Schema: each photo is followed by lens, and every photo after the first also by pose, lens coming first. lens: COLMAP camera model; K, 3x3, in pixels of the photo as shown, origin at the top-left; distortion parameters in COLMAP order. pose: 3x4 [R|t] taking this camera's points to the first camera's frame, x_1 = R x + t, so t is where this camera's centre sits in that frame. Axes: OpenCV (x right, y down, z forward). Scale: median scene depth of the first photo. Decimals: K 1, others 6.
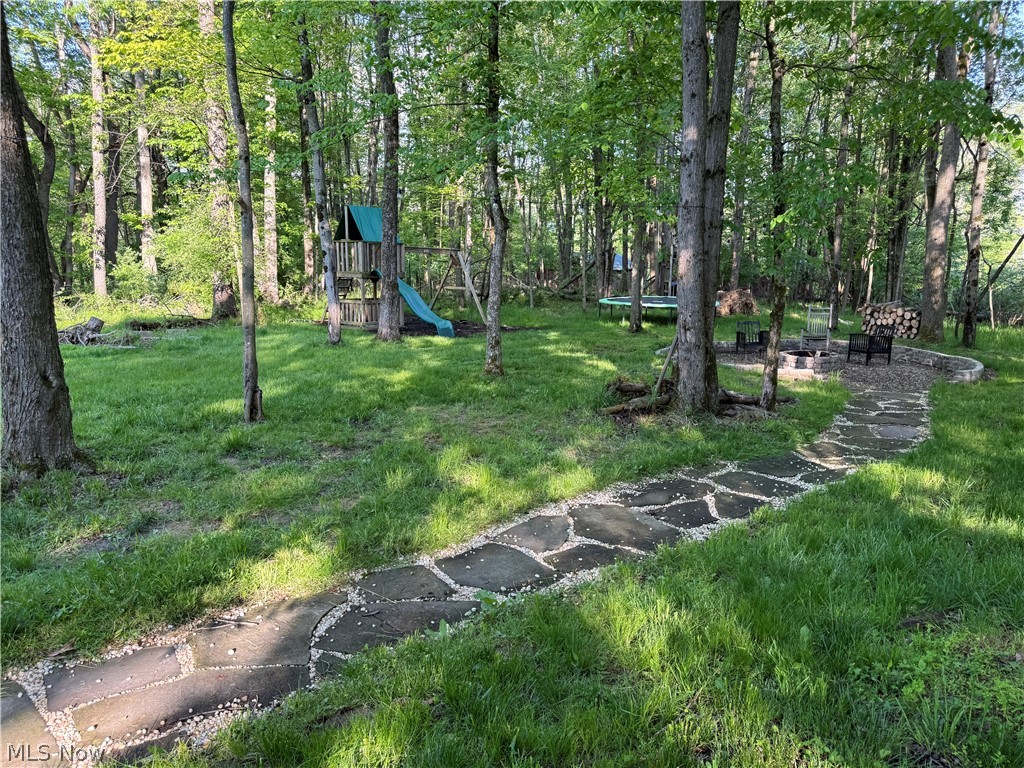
lens RADIAL K [[742.4, 0, 510.5], [0, 742.4, 384.3], [0, 0, 1]] dist [0.003390, -0.000186]
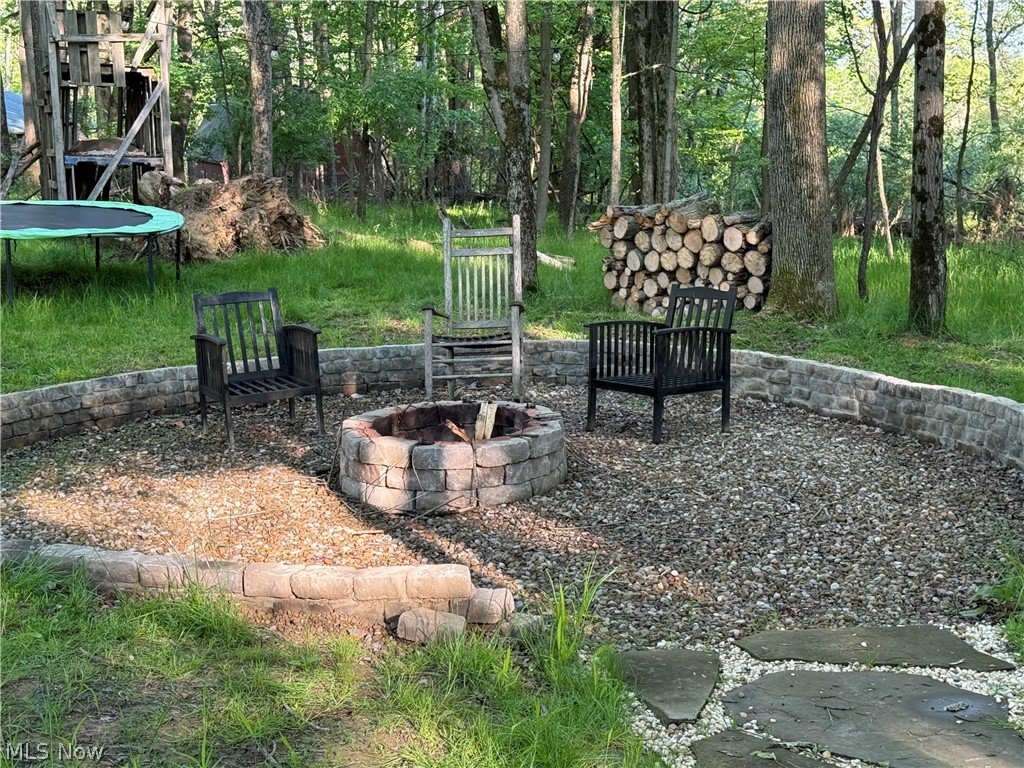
lens RADIAL K [[1605.1, 0, 512.2], [0, 1605.1, 384.8], [0, 0, 1]] dist [0.117567, 0.000000]
pose [[0.917102, -0.083016, 0.389913, 0.166341], [0.084105, 0.996354, 0.014311, -0.047257], [-0.389679, 0.019669, 0.920741, 0.391102]]
